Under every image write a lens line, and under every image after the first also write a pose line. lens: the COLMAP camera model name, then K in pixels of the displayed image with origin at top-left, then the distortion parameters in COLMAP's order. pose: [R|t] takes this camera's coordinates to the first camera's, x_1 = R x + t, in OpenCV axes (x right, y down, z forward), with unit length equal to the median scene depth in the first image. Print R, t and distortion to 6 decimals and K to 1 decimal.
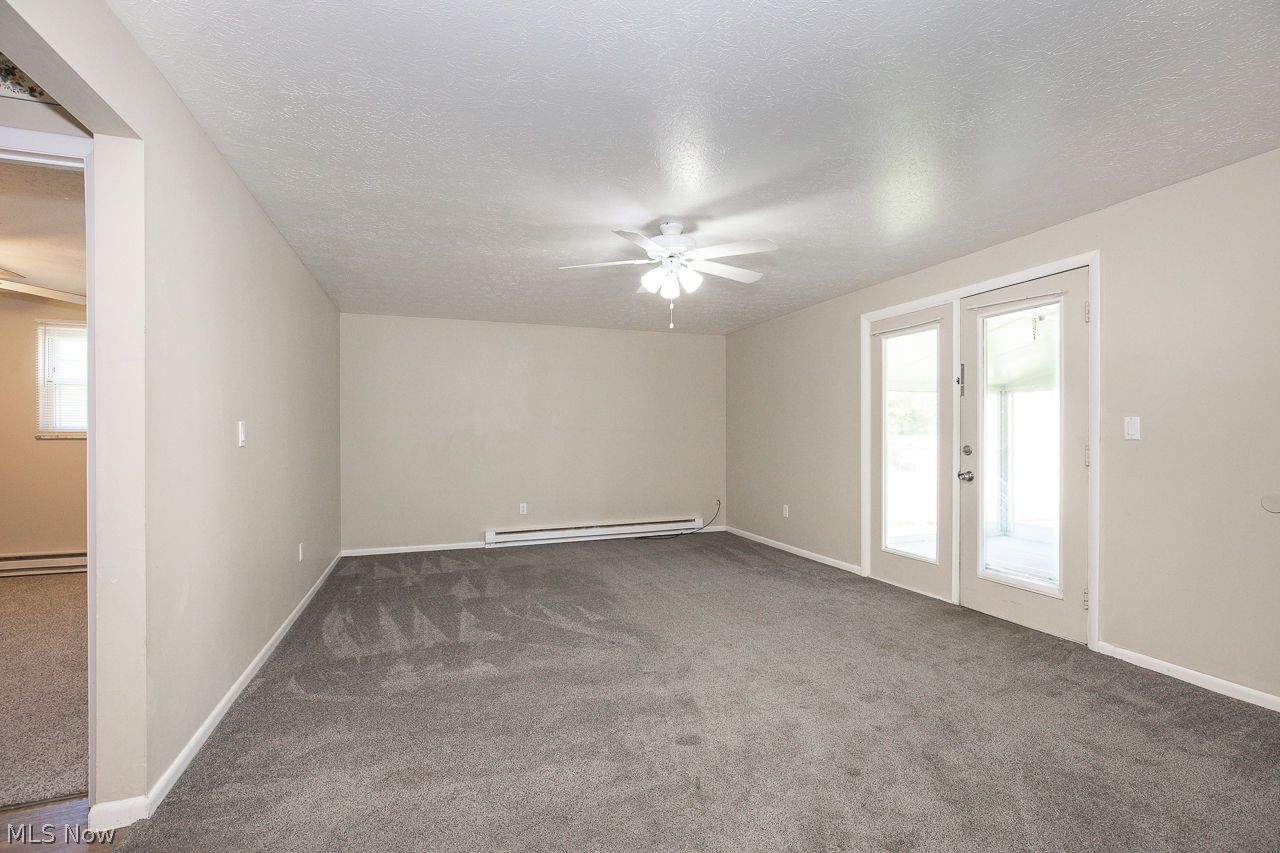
lens RADIAL K [[588.2, 0, 640.0], [0, 588.2, 426.5], [0, 0, 1]] dist [-0.000921, -0.000100]
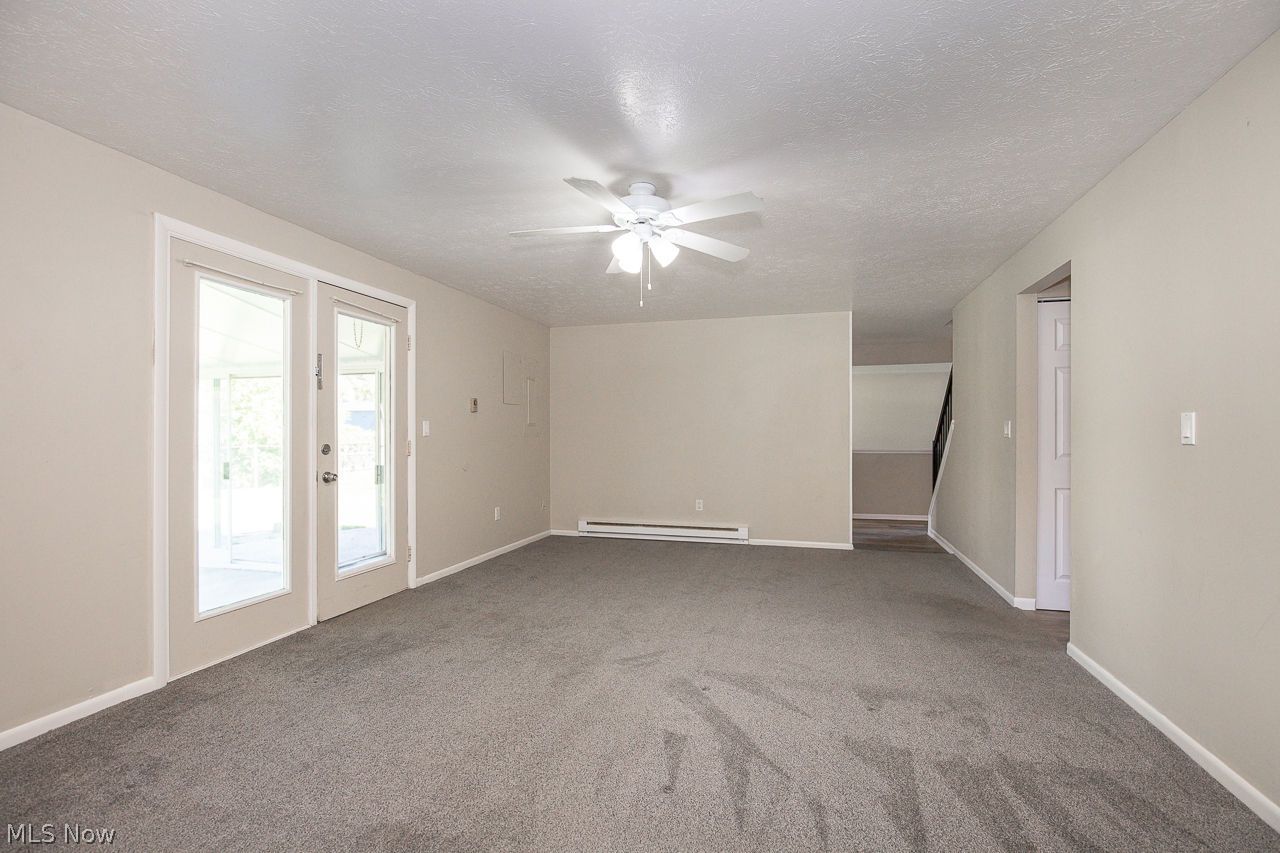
lens RADIAL K [[588.2, 0, 640.0], [0, 588.2, 426.5], [0, 0, 1]] dist [-0.000921, -0.000100]
pose [[-0.810923, 0.007278, 0.585107, -0.380020], [-0.005762, 0.999775, -0.020422, 0.019817], [-0.585124, -0.019932, -0.810699, 1.443000]]
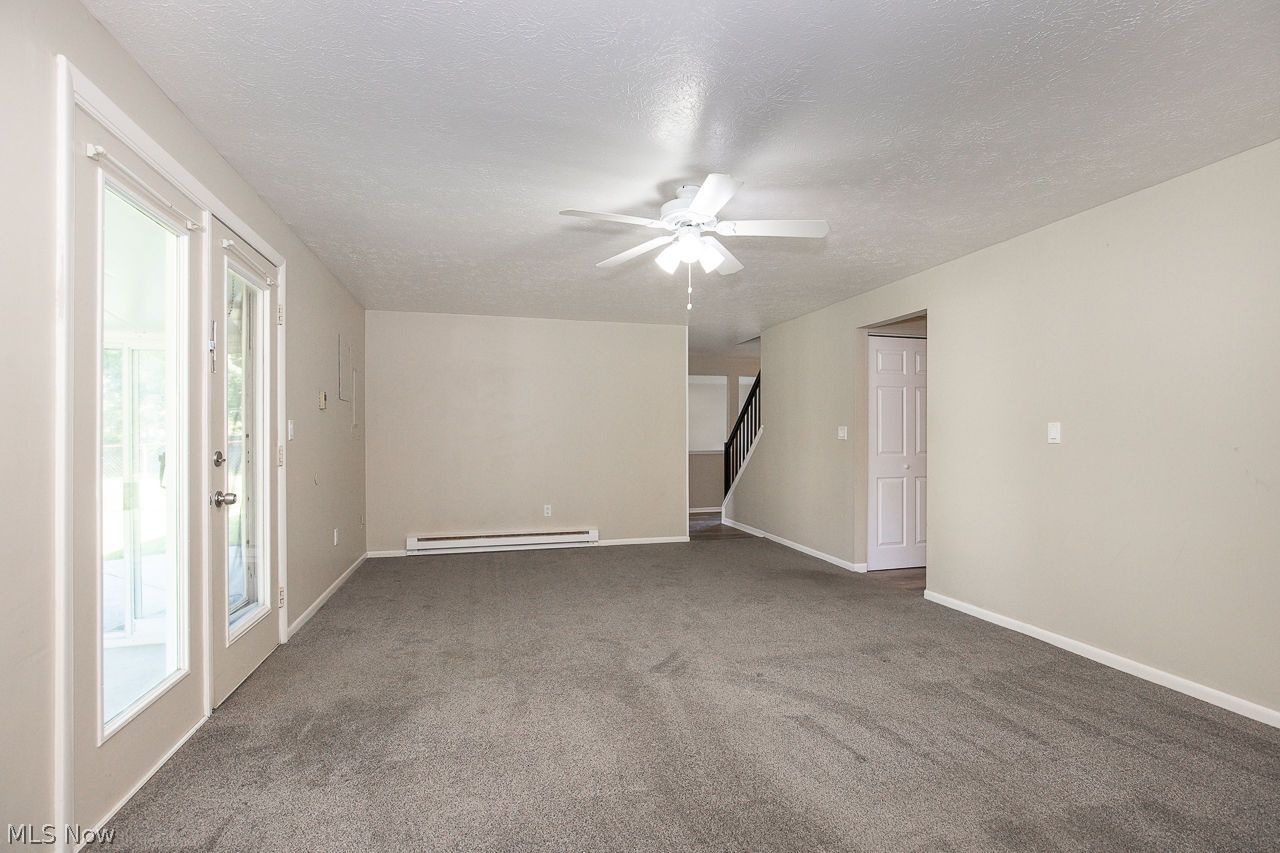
lens RADIAL K [[597.5, 0, 643.9], [0, 597.5, 434.4], [0, 0, 1]] dist [-0.000993, 0.000388]
pose [[-0.997081, 0.000628, 0.076343, 0.045027], [-0.000380, 0.999913, -0.013194, 0.020703], [-0.076345, -0.013184, -0.996994, 1.592593]]
